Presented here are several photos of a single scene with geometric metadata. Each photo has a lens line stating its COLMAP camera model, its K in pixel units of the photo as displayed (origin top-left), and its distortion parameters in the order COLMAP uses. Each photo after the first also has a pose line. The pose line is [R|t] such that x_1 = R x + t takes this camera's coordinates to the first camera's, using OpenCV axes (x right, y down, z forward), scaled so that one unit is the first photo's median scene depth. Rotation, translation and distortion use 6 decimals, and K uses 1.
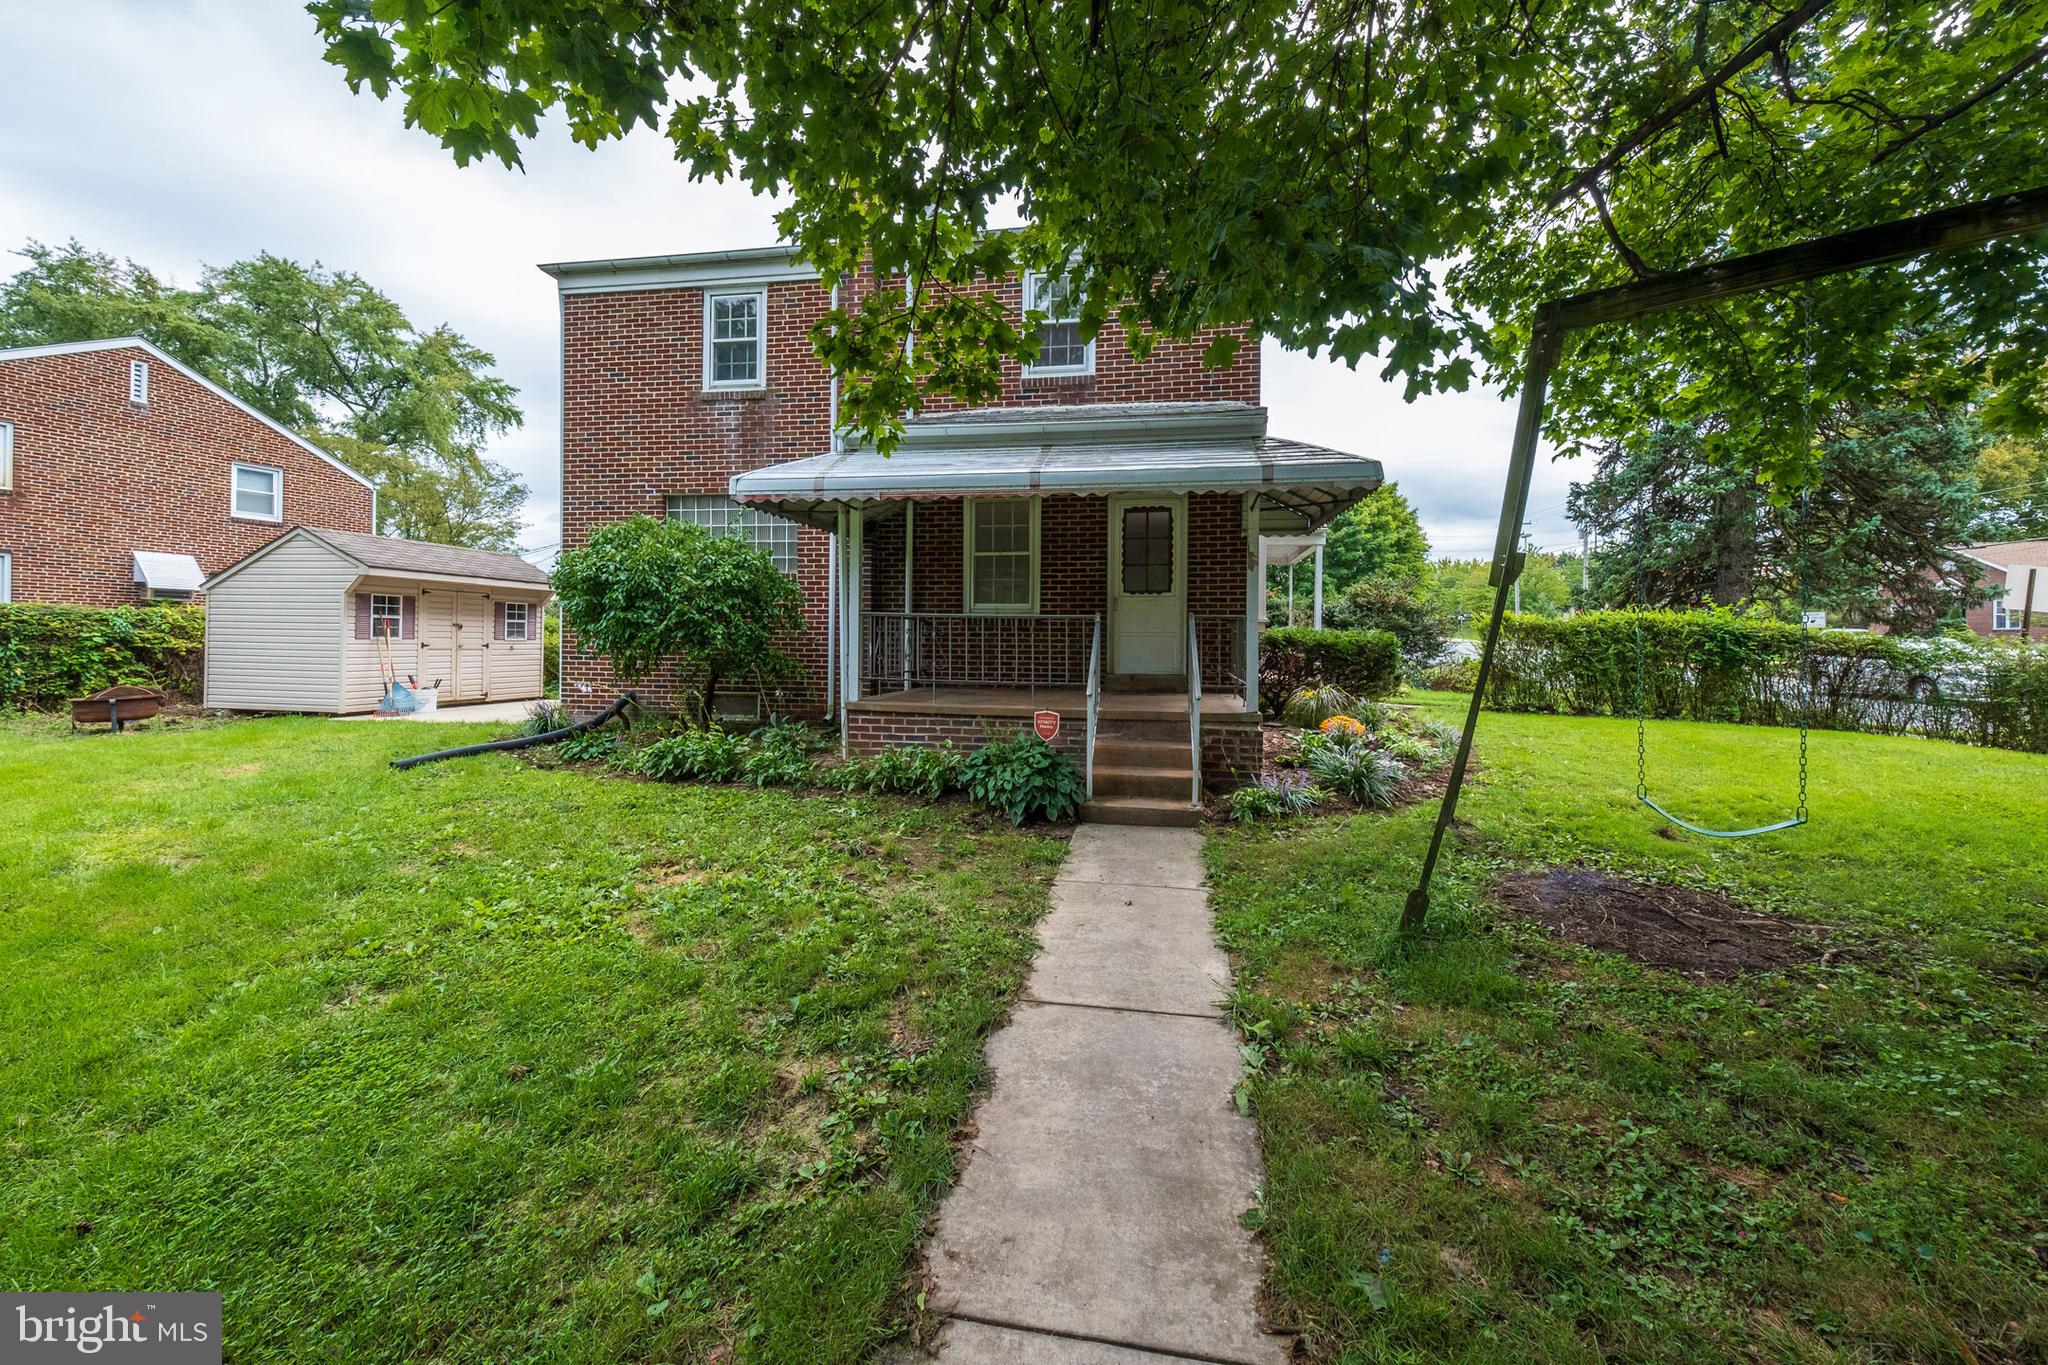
lens RADIAL K [[778.2, 0, 1012.7], [0, 778.2, 634.3], [0, 0, 1]] dist [-0.000437, 0.000271]
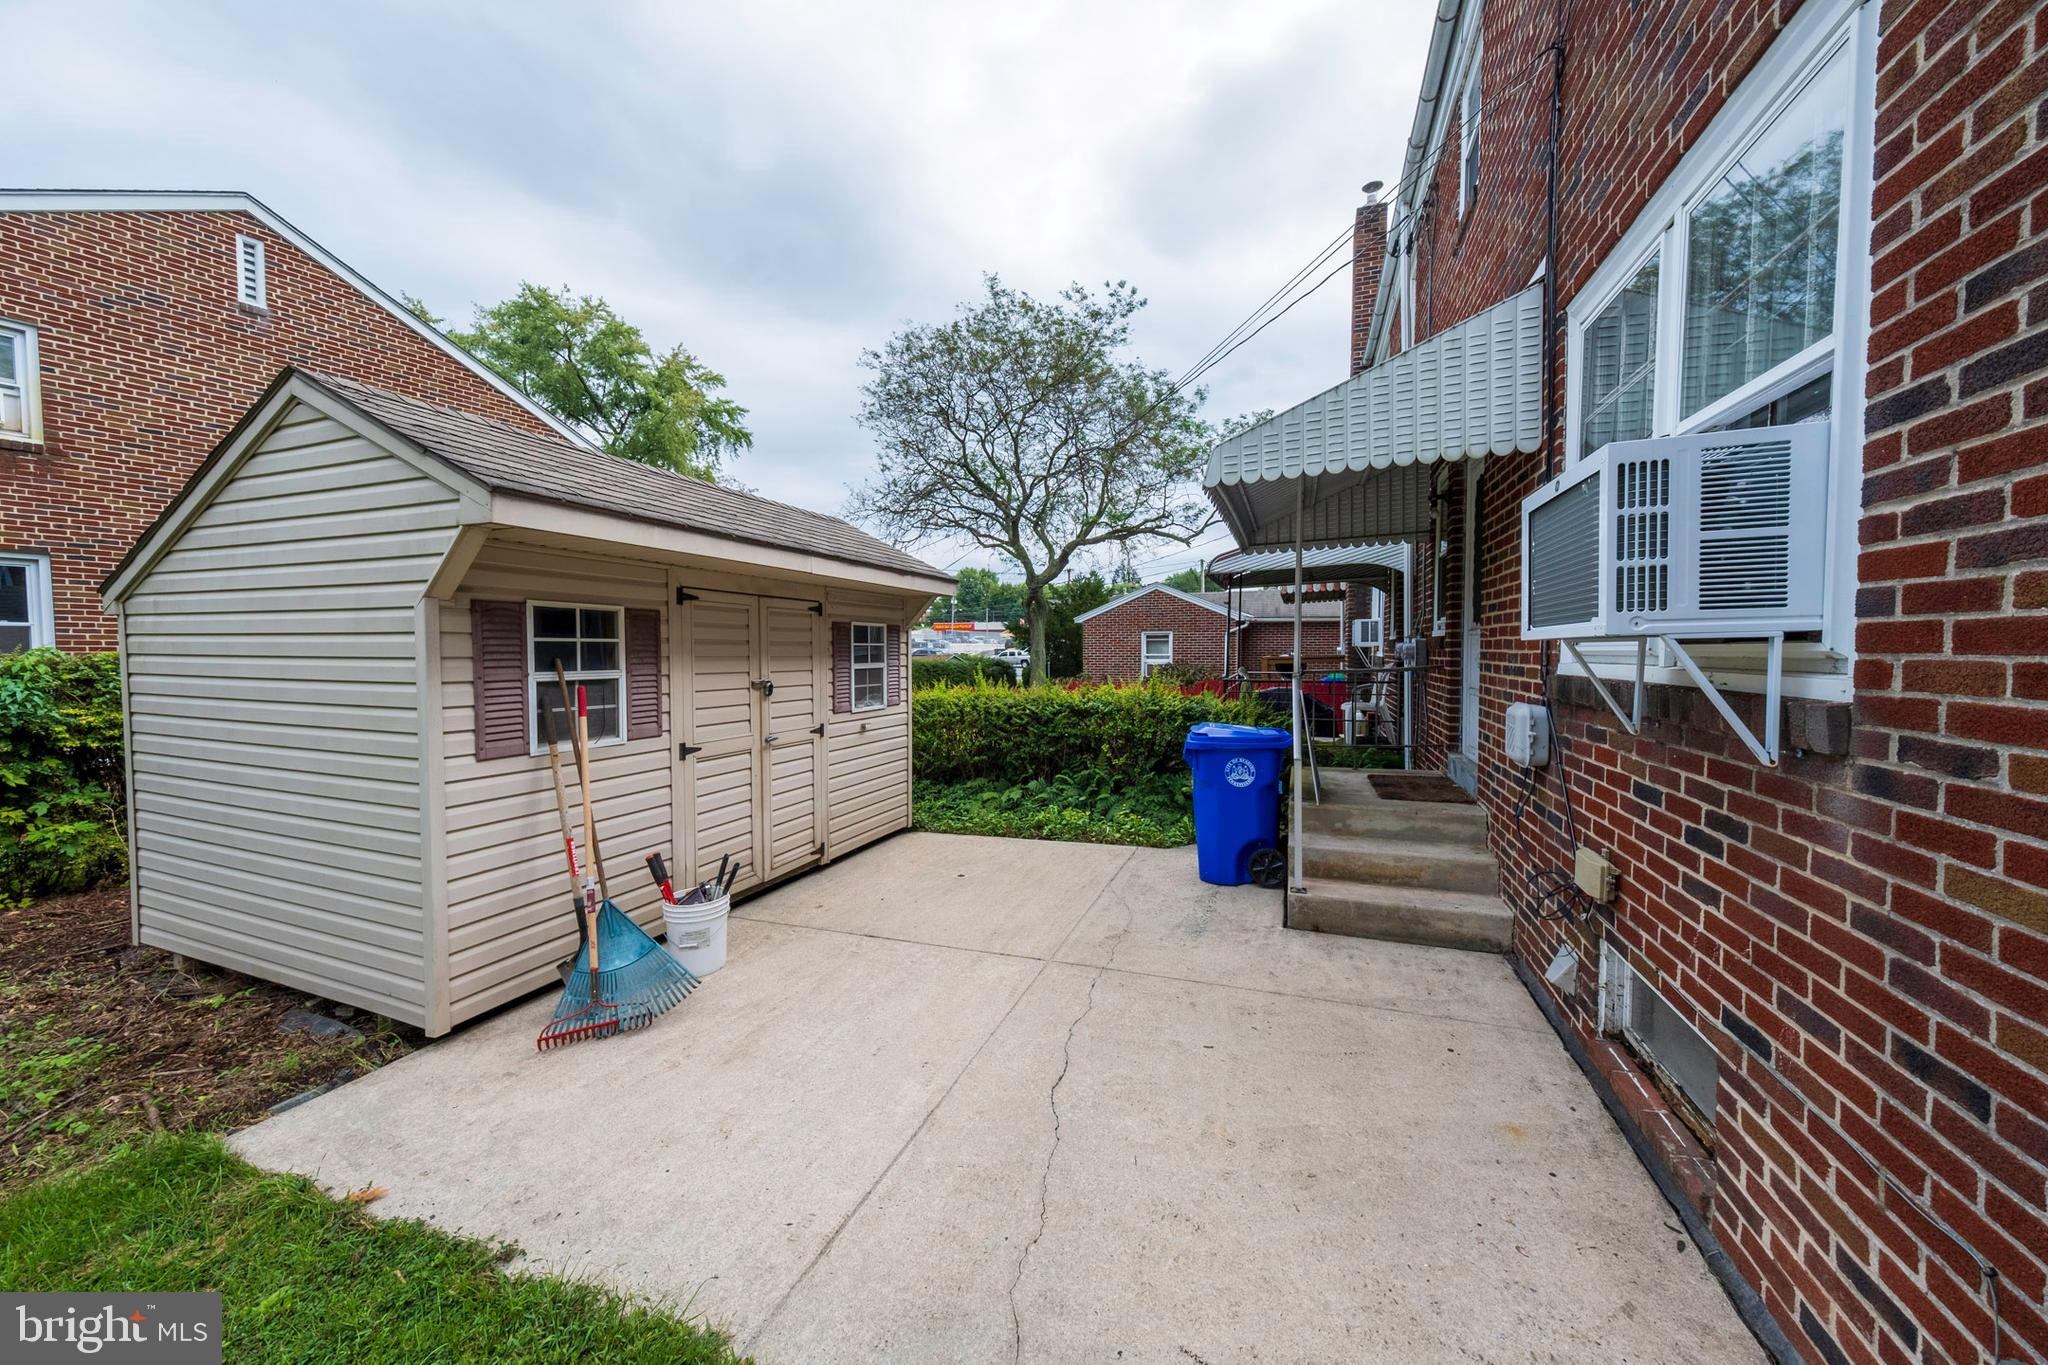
lens RADIAL K [[738.9, 0, 1021.9], [0, 738.9, 684.8], [0, 0, 1]] dist [0.000122, -0.000283]
pose [[0.978812, -0.001951, -0.204751, -0.414492], [0.012456, 0.998670, 0.050031, -0.022673], [0.204381, -0.051522, 0.977535, 0.542165]]
